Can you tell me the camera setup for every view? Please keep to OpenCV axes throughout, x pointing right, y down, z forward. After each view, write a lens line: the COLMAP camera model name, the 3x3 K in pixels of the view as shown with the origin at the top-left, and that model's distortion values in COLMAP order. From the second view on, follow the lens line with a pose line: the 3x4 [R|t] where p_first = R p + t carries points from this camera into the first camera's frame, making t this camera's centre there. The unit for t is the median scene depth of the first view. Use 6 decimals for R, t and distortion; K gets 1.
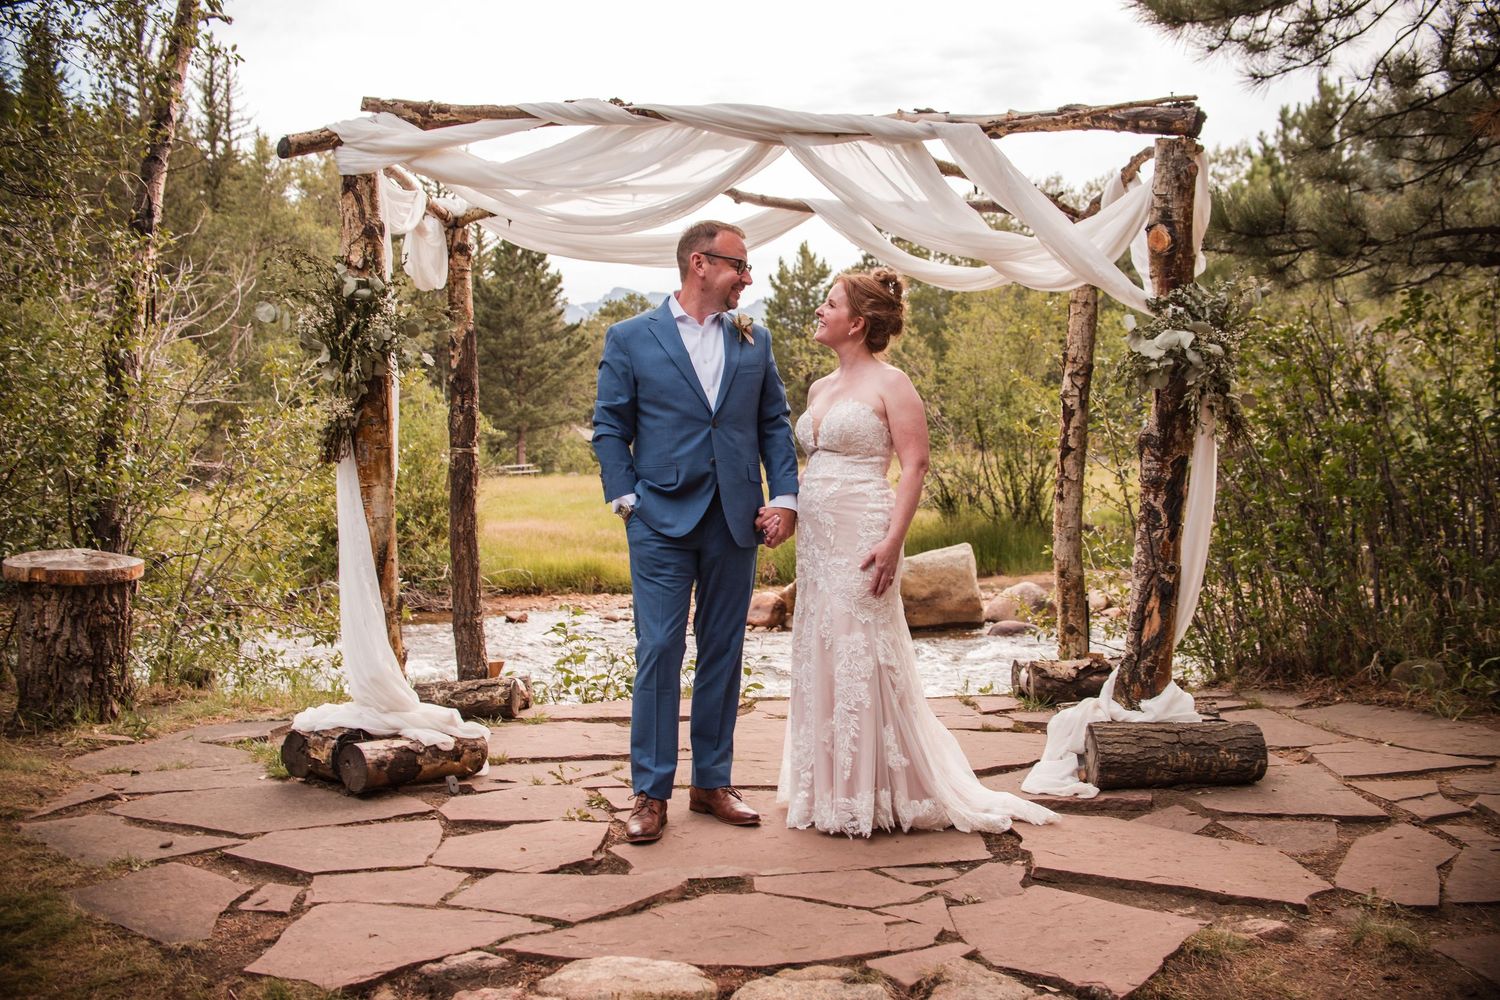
lens RADIAL K [[1614.2, 0, 807.4], [0, 1614.2, 484.0], [0, 0, 1]] dist [-0.171102, 0.162300]
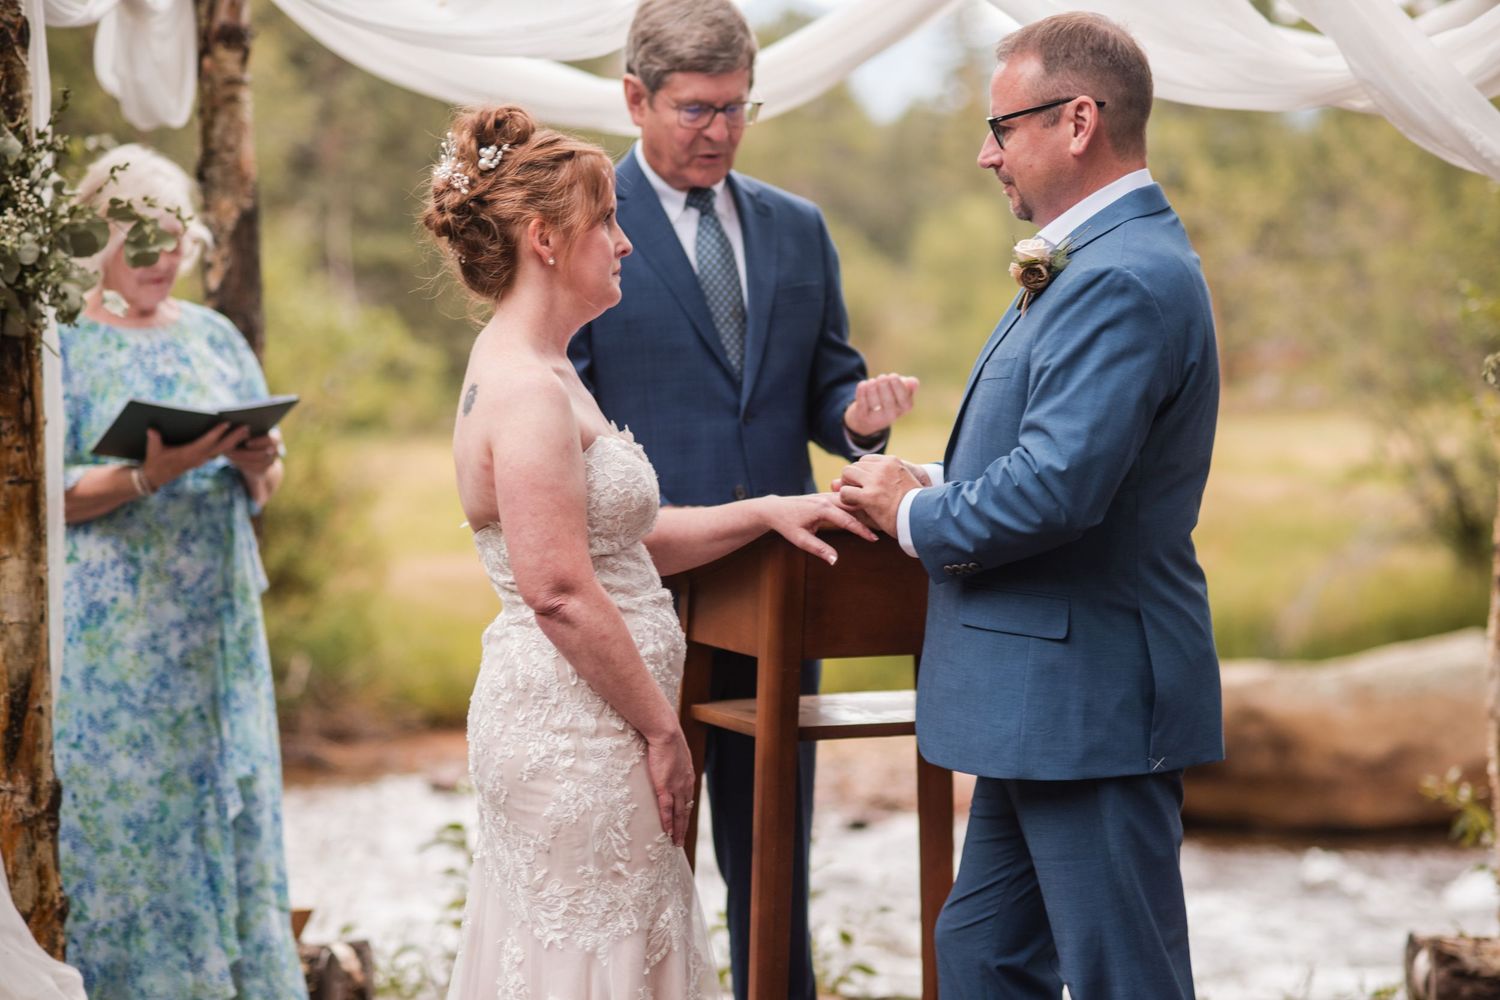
lens RADIAL K [[3801.0, 0, 854.7], [0, 3801.0, 498.0], [0, 0, 1]] dist [0.663360, -5.504659]
pose [[0.995847, 0.016006, -0.089621, 0.073177], [-0.015141, 0.999832, 0.010327, -0.025599], [0.089771, -0.008927, 0.995922, -0.125695]]
